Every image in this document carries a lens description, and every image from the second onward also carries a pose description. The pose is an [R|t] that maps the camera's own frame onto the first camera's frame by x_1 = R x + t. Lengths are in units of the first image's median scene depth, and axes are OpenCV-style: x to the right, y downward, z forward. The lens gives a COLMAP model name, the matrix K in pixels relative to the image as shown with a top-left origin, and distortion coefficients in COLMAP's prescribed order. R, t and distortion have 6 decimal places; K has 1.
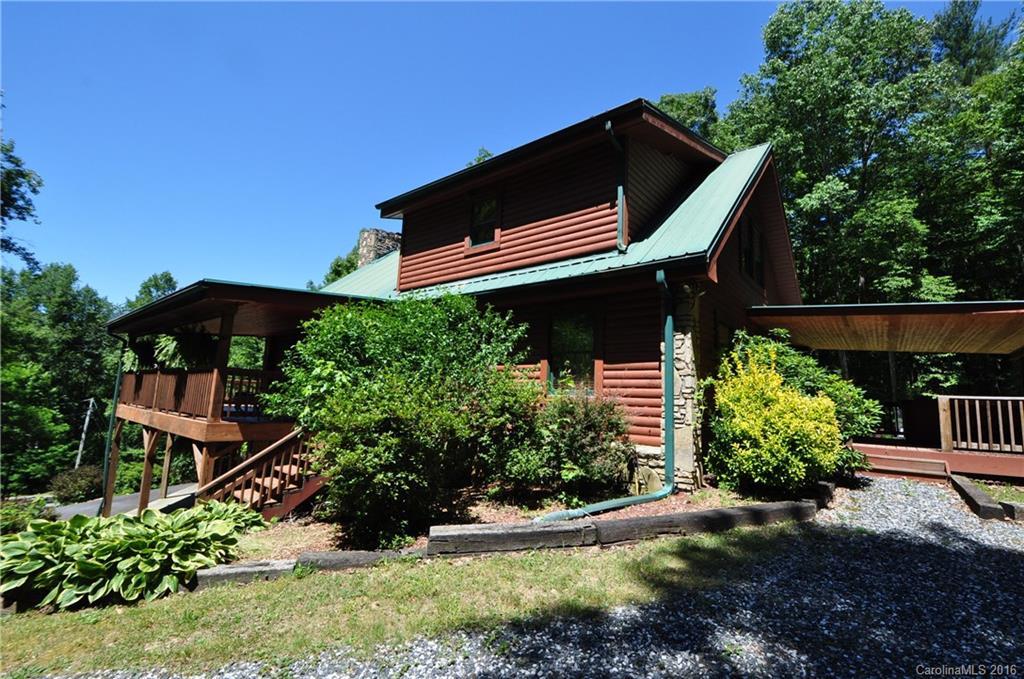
lens RADIAL K [[449.4, 0, 530.3], [0, 449.4, 338.7], [0, 0, 1]] dist [0.000455, -0.011805]
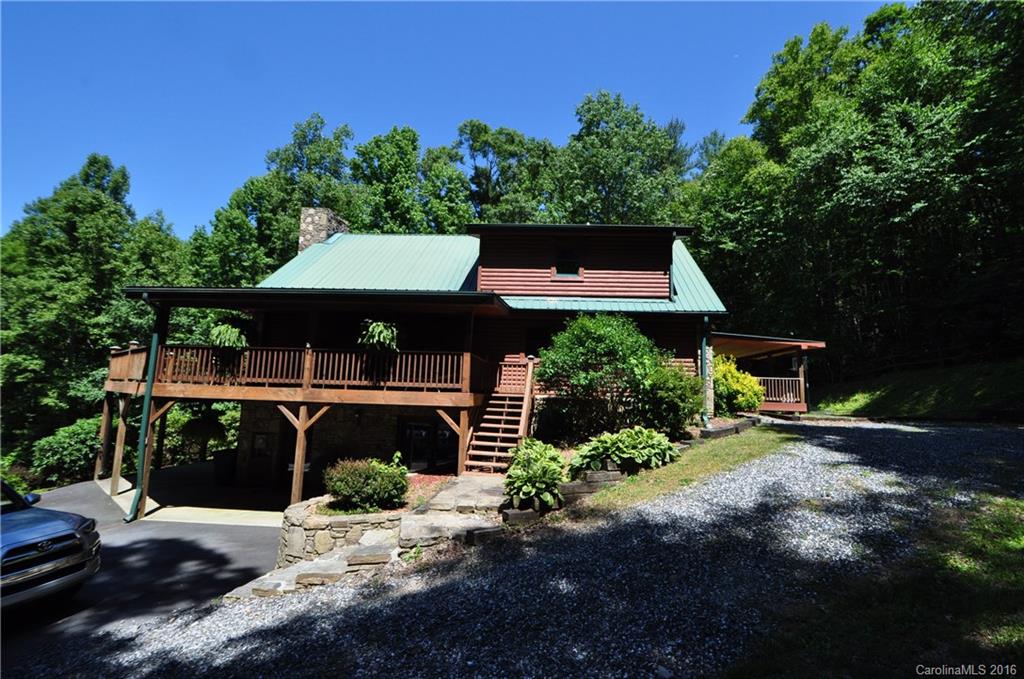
lens RADIAL K [[449.4, 0, 530.3], [0, 449.4, 338.7], [0, 0, 1]] dist [0.000455, -0.011805]
pose [[0.814112, 0.054909, 0.578106, -1.064724], [-0.075805, 0.997050, 0.012052, -0.008609], [-0.575739, -0.053635, 0.815872, -0.157979]]
